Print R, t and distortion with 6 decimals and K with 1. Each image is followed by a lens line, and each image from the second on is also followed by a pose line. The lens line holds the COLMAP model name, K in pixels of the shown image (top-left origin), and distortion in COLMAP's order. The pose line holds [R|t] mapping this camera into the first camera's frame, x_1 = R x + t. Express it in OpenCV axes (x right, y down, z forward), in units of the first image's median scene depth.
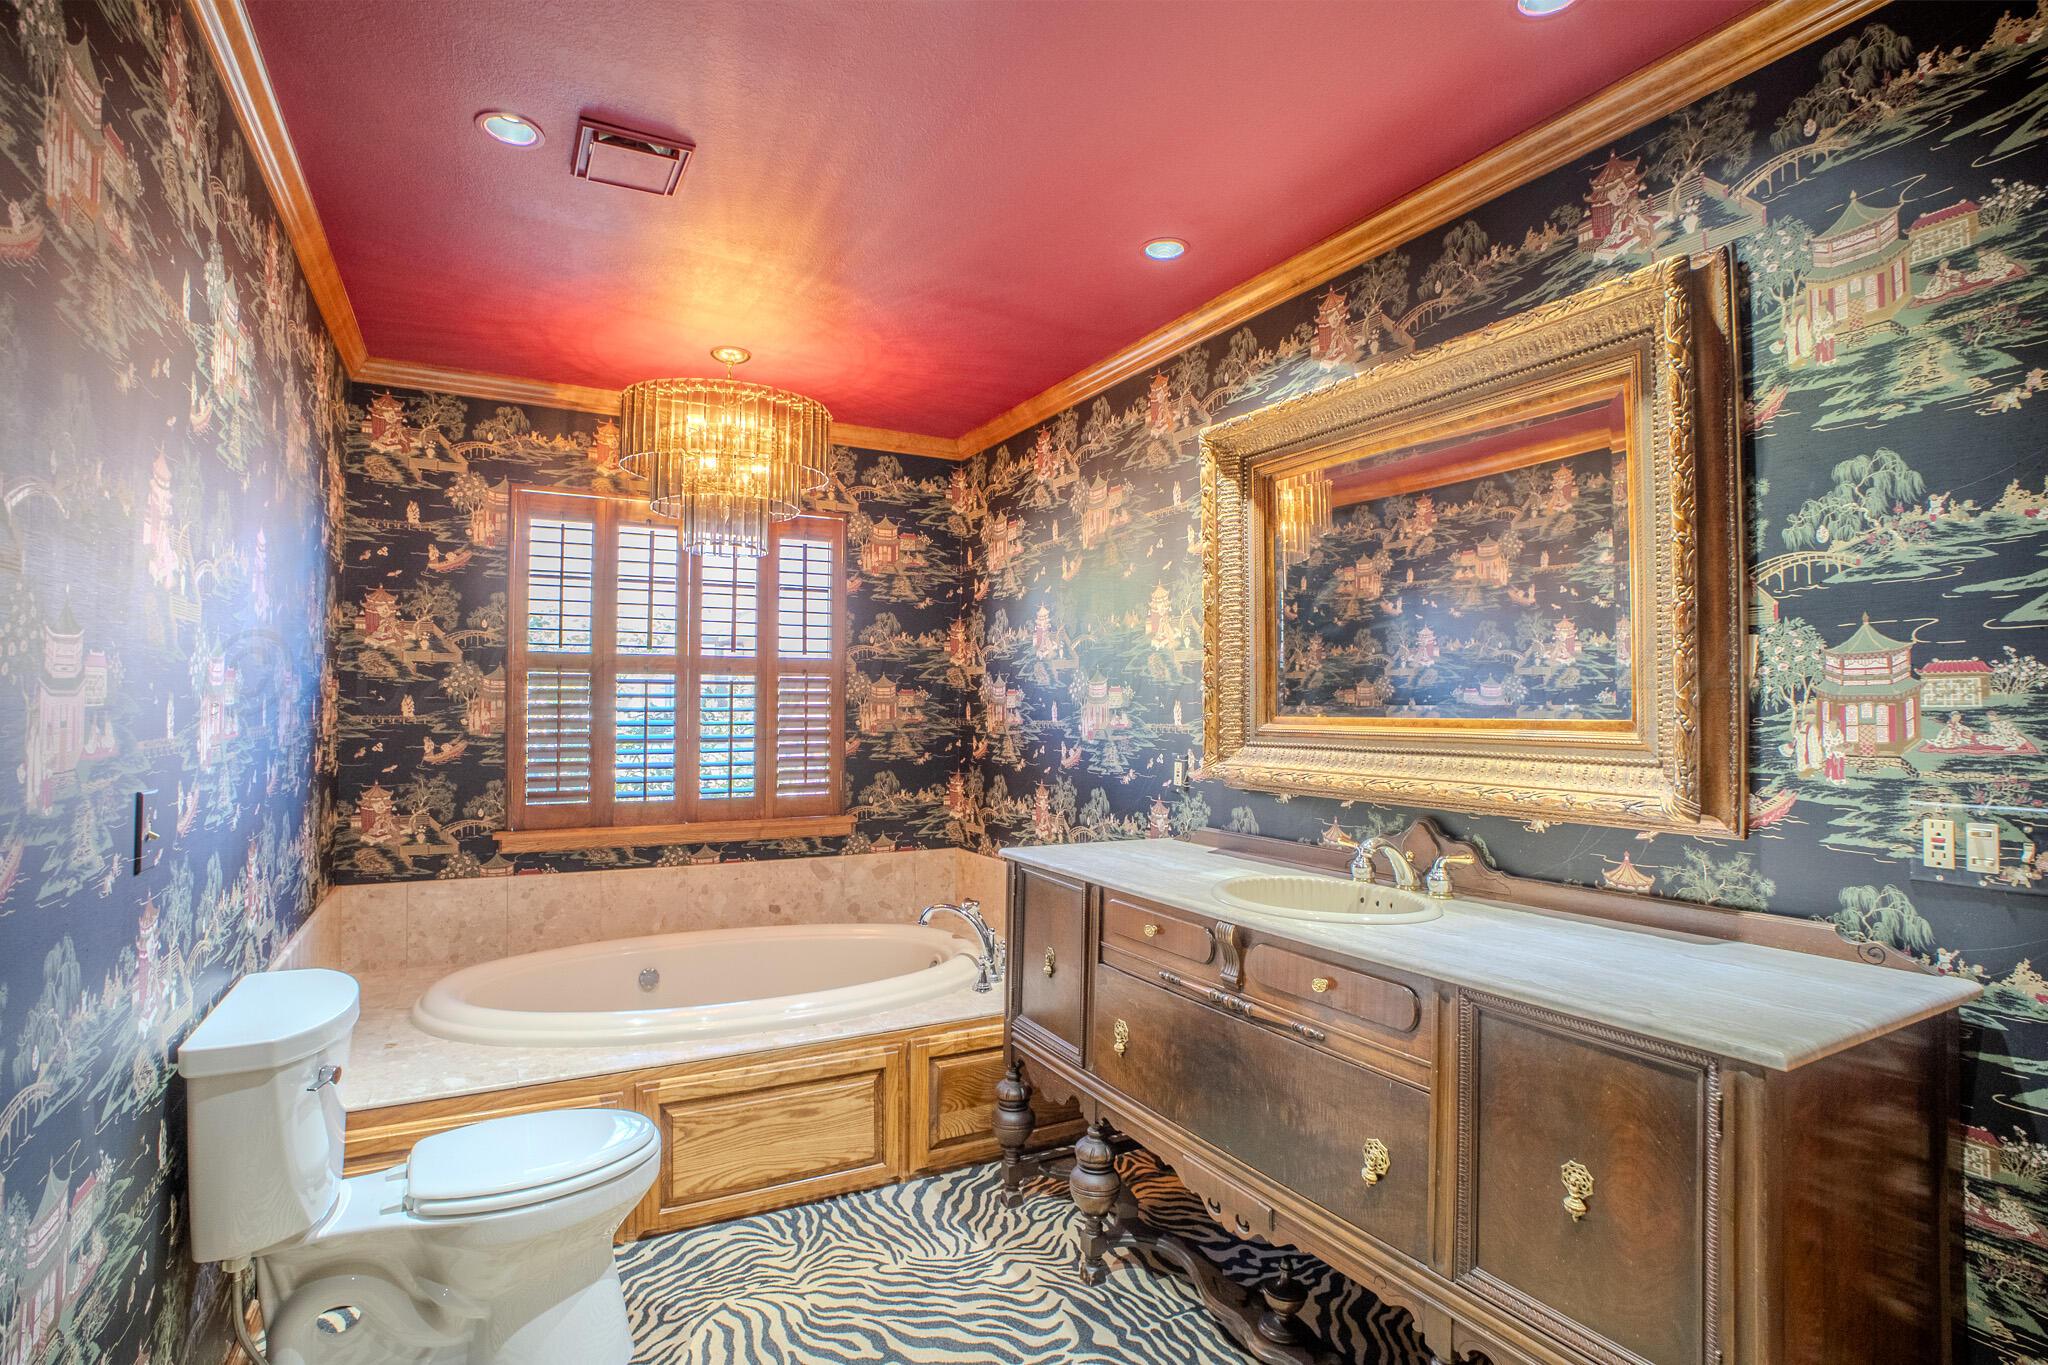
lens RADIAL K [[994.0, 0, 1026.5], [0, 994.0, 681.5], [0, 0, 1]] dist [-0.073456, 0.030089]
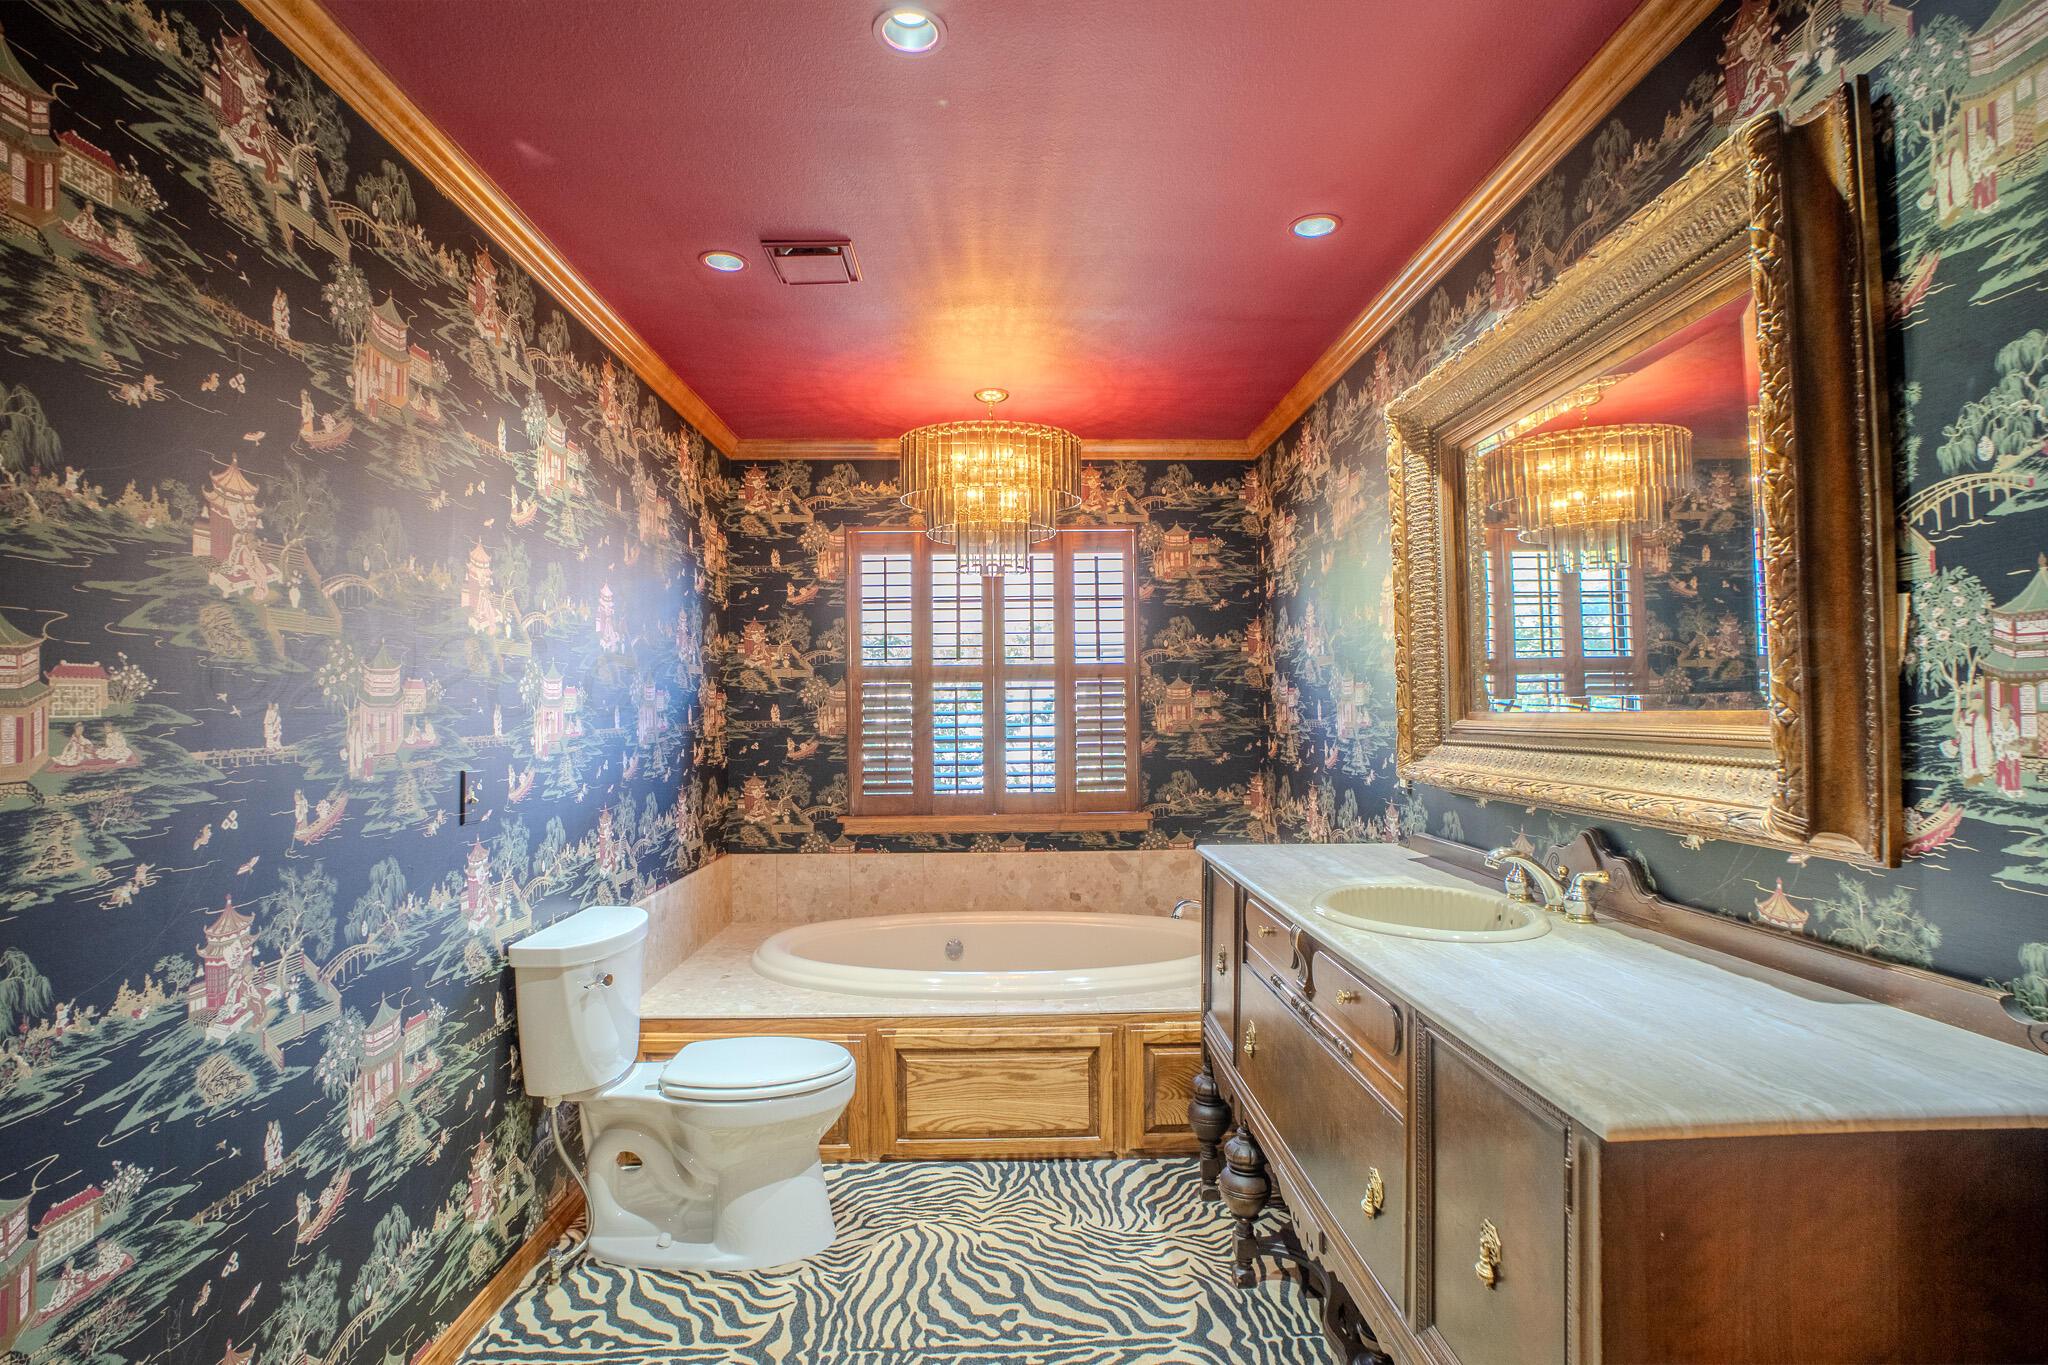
lens RADIAL K [[994.0, 0, 1026.5], [0, 994.0, 681.5], [0, 0, 1]] dist [-0.073456, 0.030089]
pose [[0.887442, -0.026659, -0.460147, 0.341094], [0.025409, 0.999637, -0.008911, 0.006049], [0.460218, -0.003784, 0.887798, 0.022485]]
